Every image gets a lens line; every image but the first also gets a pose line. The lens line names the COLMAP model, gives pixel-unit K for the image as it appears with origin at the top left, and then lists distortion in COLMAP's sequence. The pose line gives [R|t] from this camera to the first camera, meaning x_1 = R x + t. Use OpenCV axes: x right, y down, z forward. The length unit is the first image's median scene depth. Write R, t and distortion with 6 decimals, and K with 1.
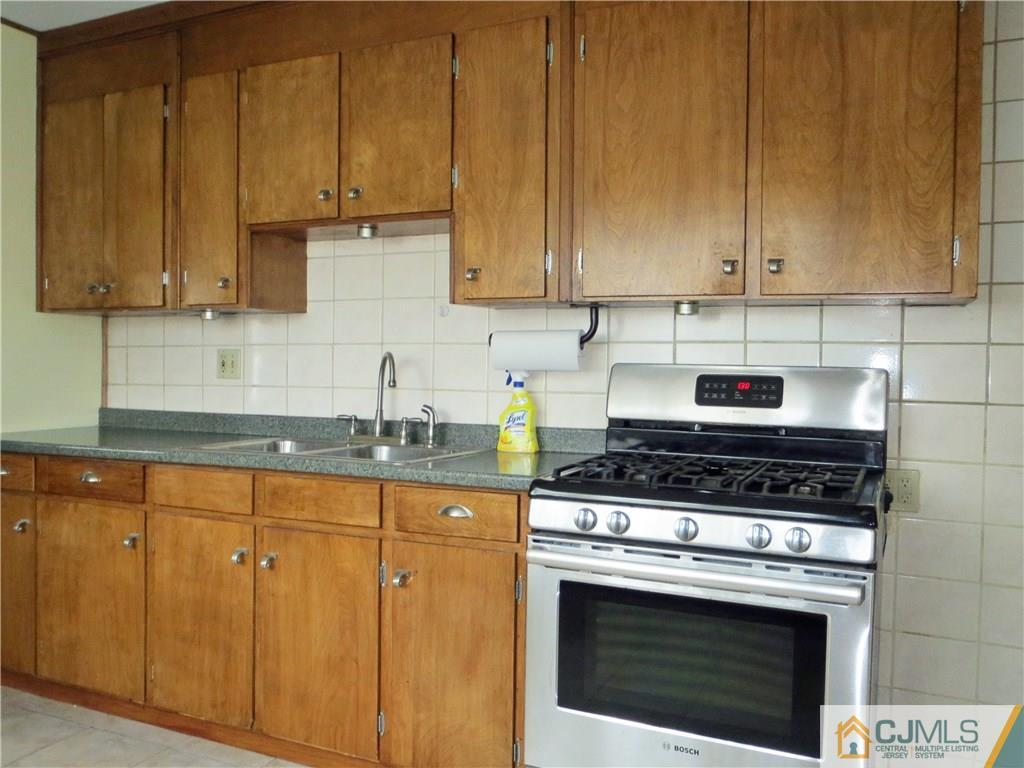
lens RADIAL K [[838.1, 0, 512.0], [0, 838.1, 384.0], [0, 0, 1]] dist [-0.027518, 0.000250]
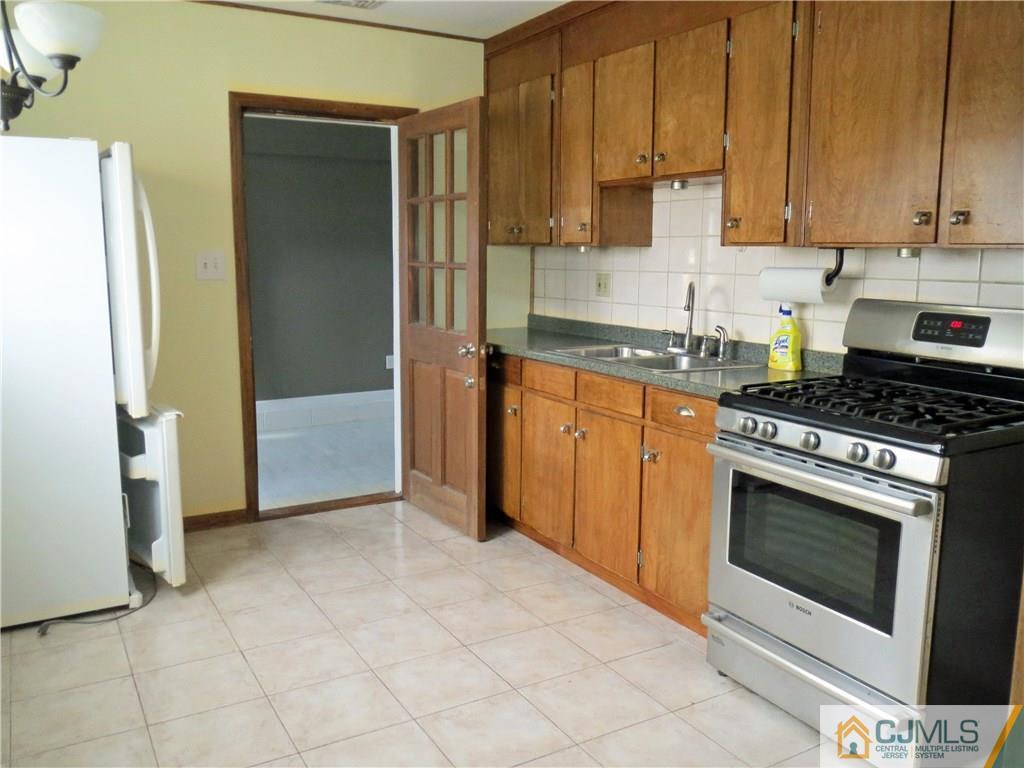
lens RADIAL K [[838.1, 0, 512.0], [0, 838.1, 384.0], [0, 0, 1]] dist [-0.027518, 0.000250]
pose [[0.815464, 0.083334, -0.572777, 0.401055], [-0.010786, 0.991597, 0.128912, -0.050205], [0.578707, -0.098945, 0.809511, -0.197342]]
